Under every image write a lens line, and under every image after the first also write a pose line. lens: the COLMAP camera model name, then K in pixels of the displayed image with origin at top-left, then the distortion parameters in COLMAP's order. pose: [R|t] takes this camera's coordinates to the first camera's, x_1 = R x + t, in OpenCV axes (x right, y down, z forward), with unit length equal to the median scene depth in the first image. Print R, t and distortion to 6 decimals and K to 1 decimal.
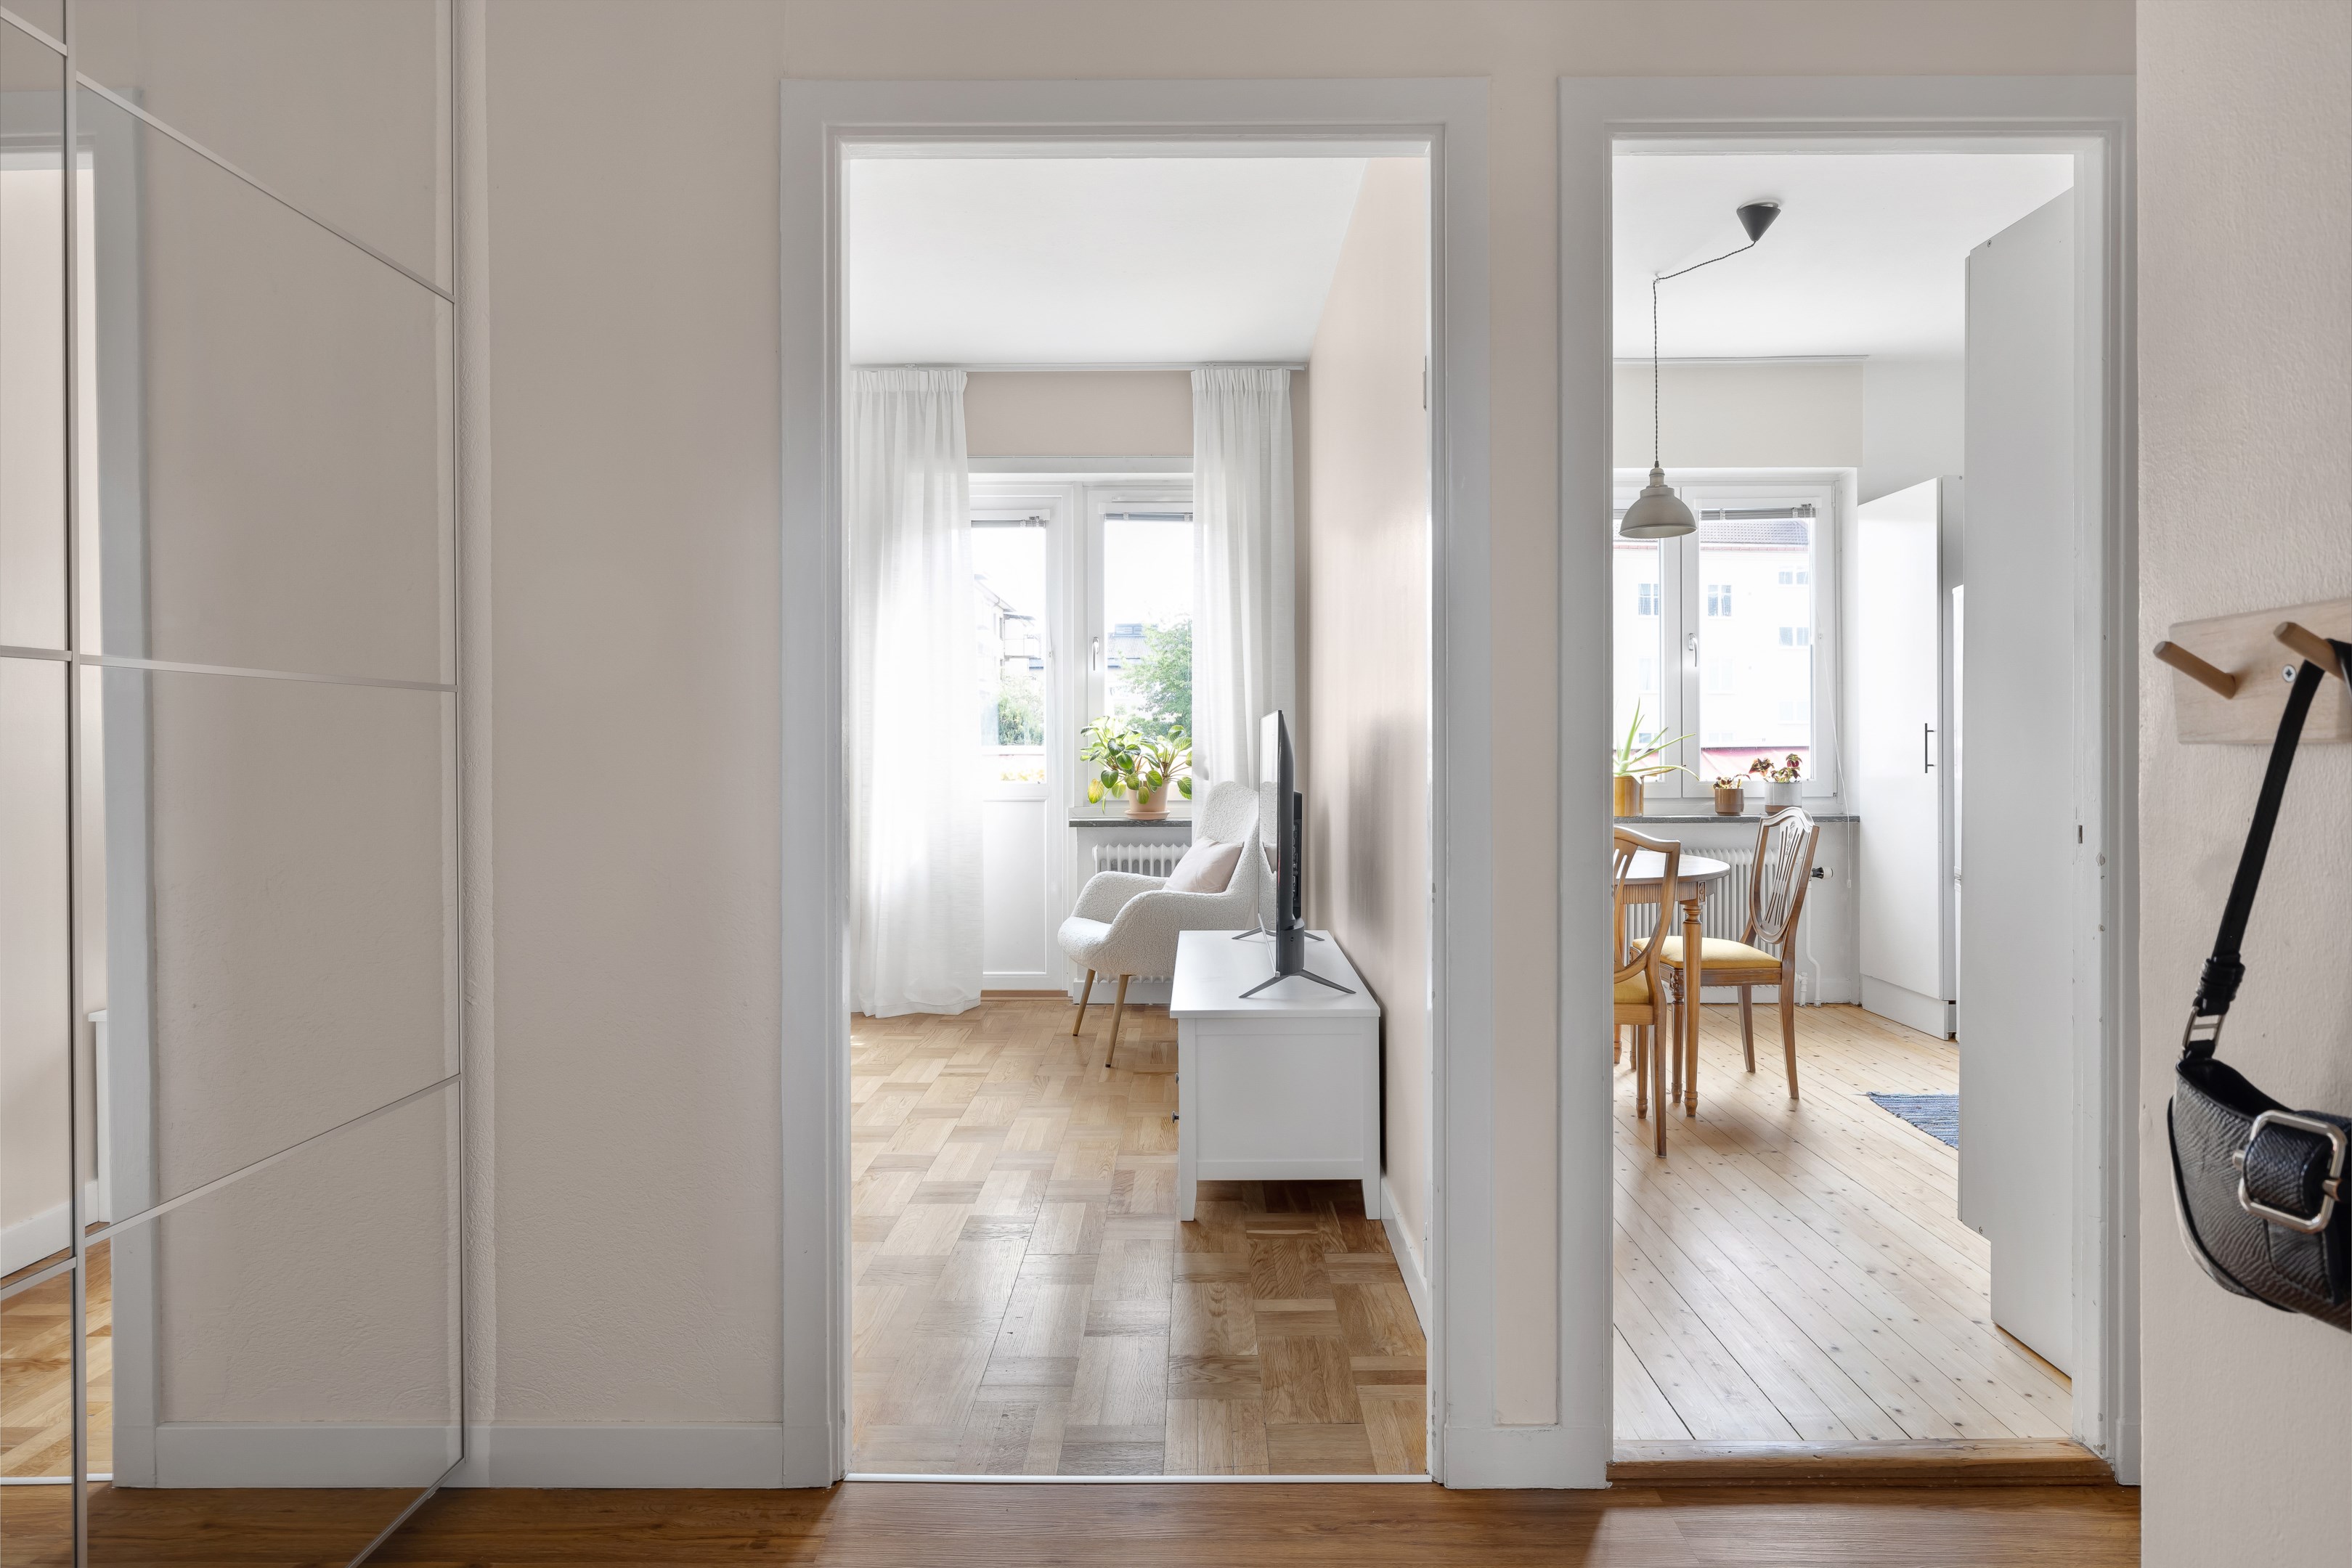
lens RADIAL K [[1383.3, 0, 1185.4], [0, 1383.3, 748.8], [0, 0, 1]] dist [-0.004070, -0.000775]
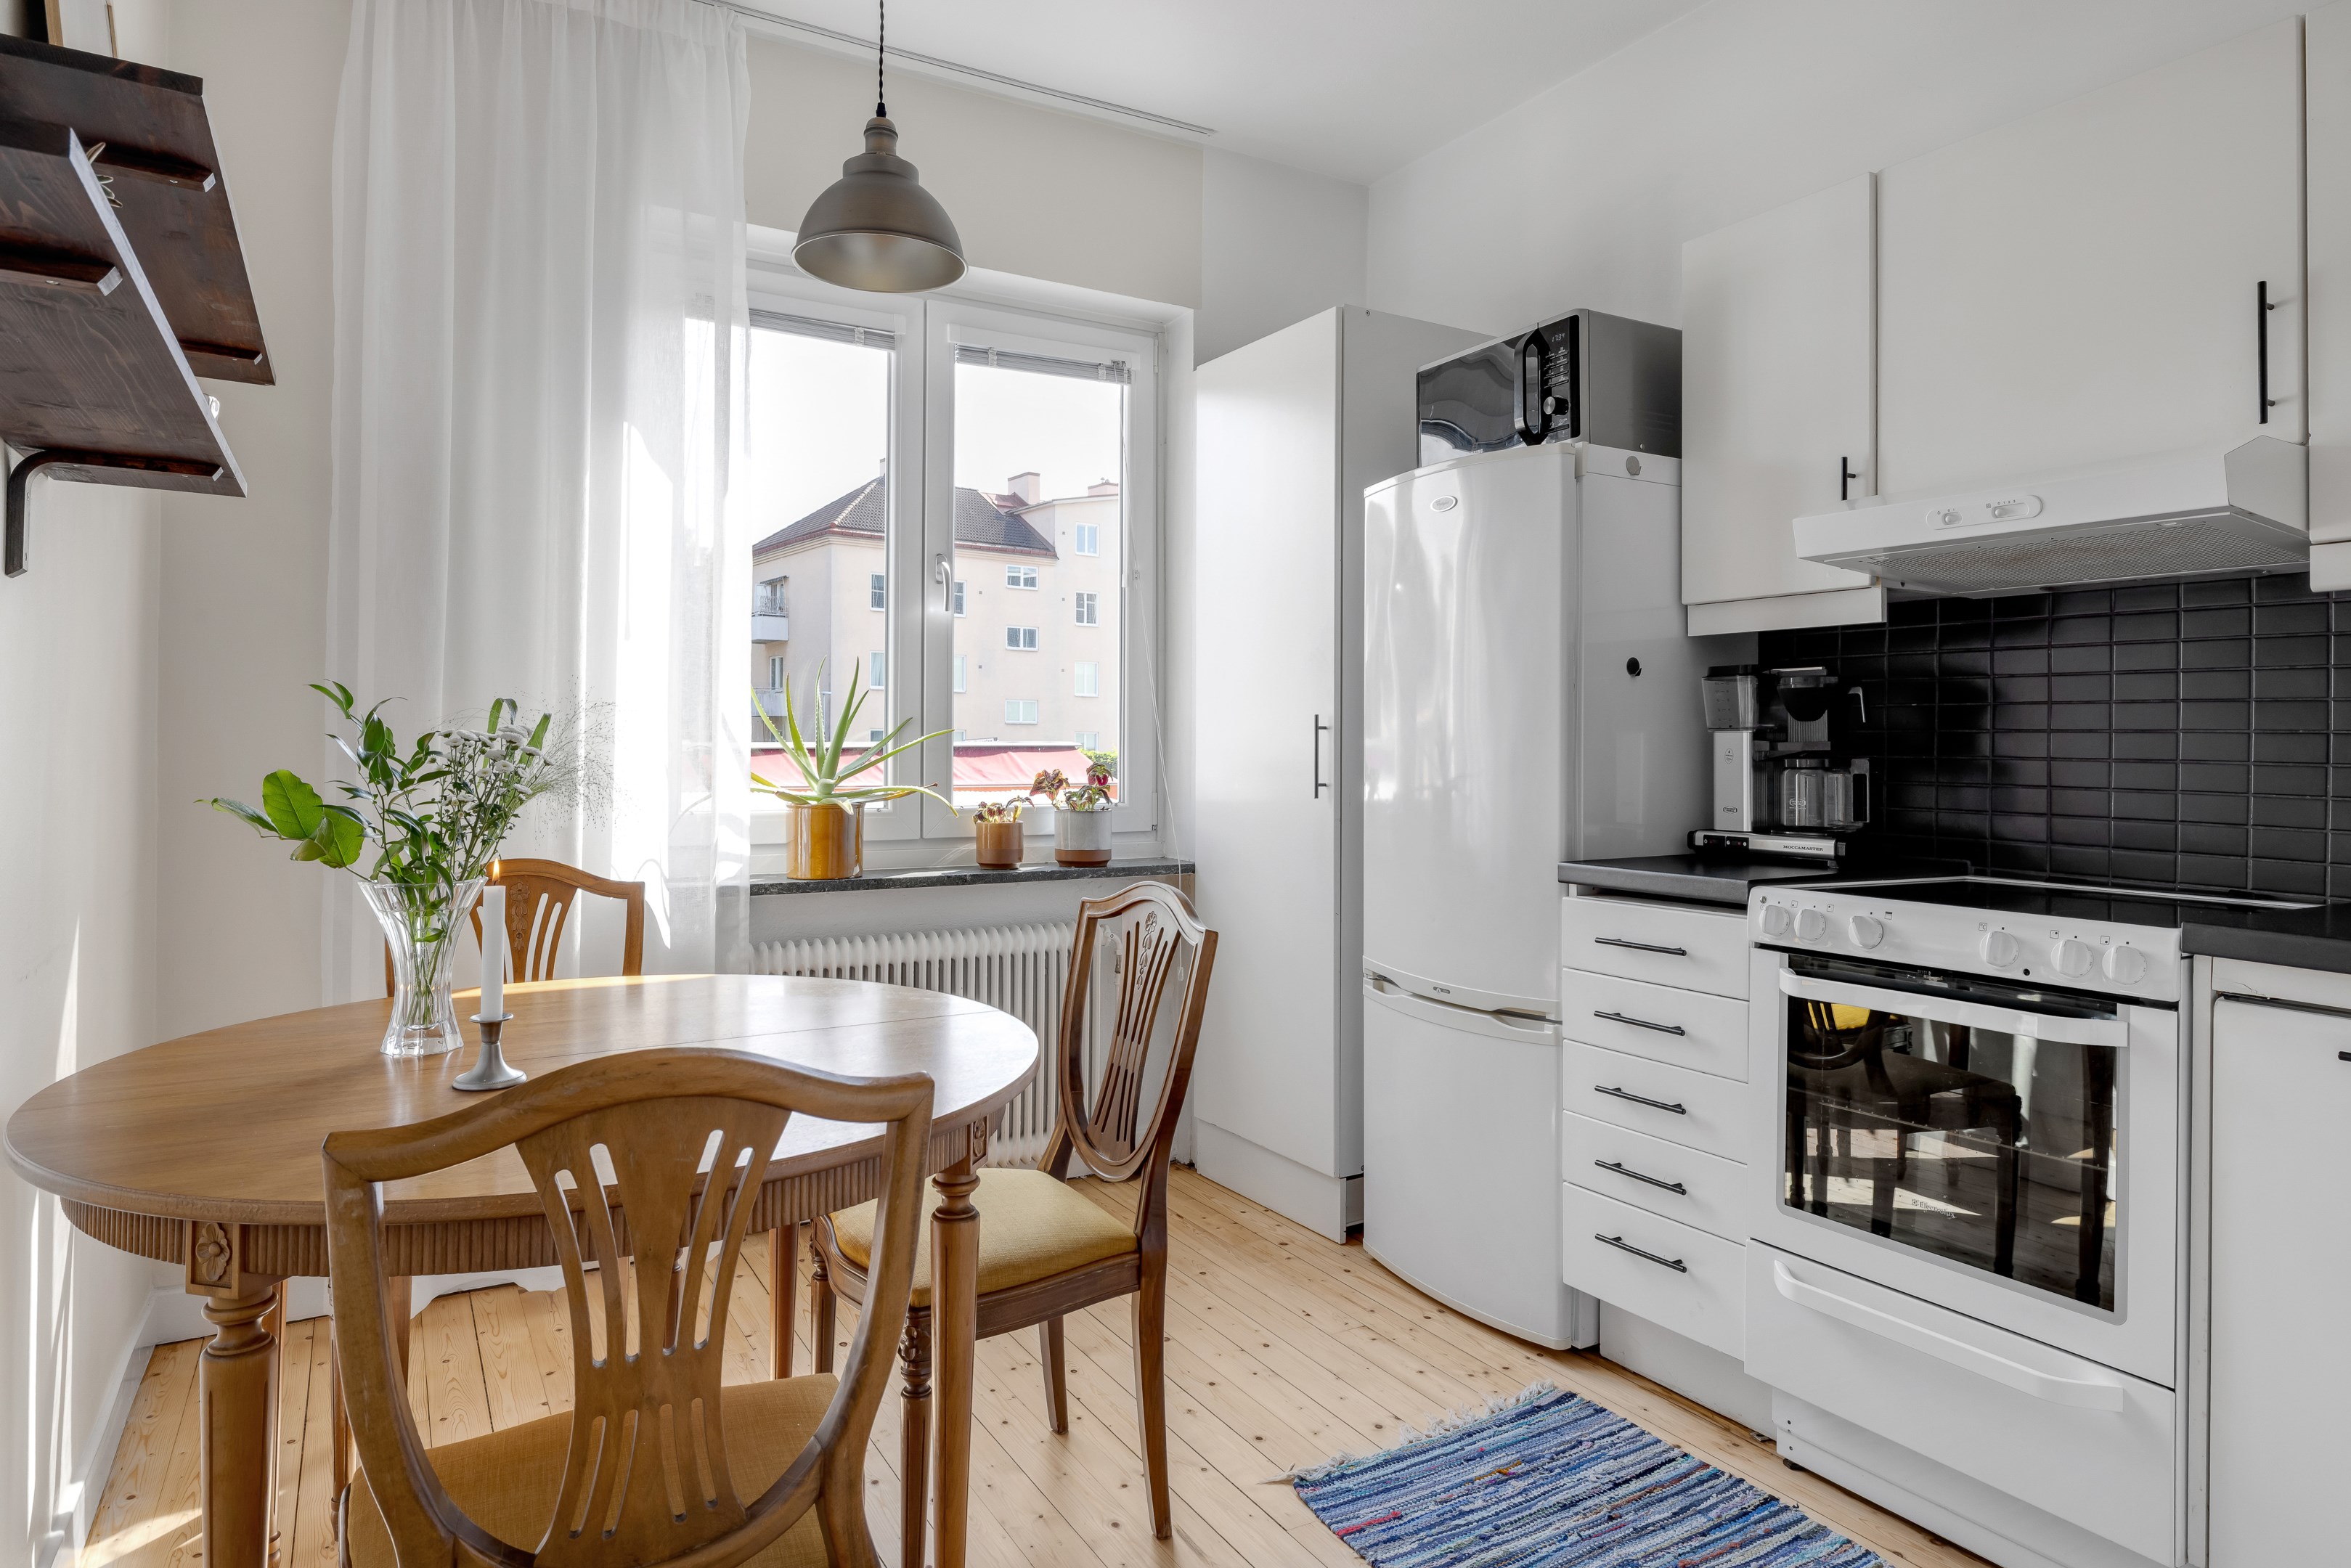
lens RADIAL K [[1386.3, 0, 1180.5], [0, 1386.3, 729.1], [0, 0, 1]] dist [0.002307, 0.000206]
pose [[0.860555, 0.012314, 0.509209, 0.167689], [-0.006339, 0.999889, -0.013468, -0.003501], [-0.509319, 0.008363, 0.860537, 0.479102]]
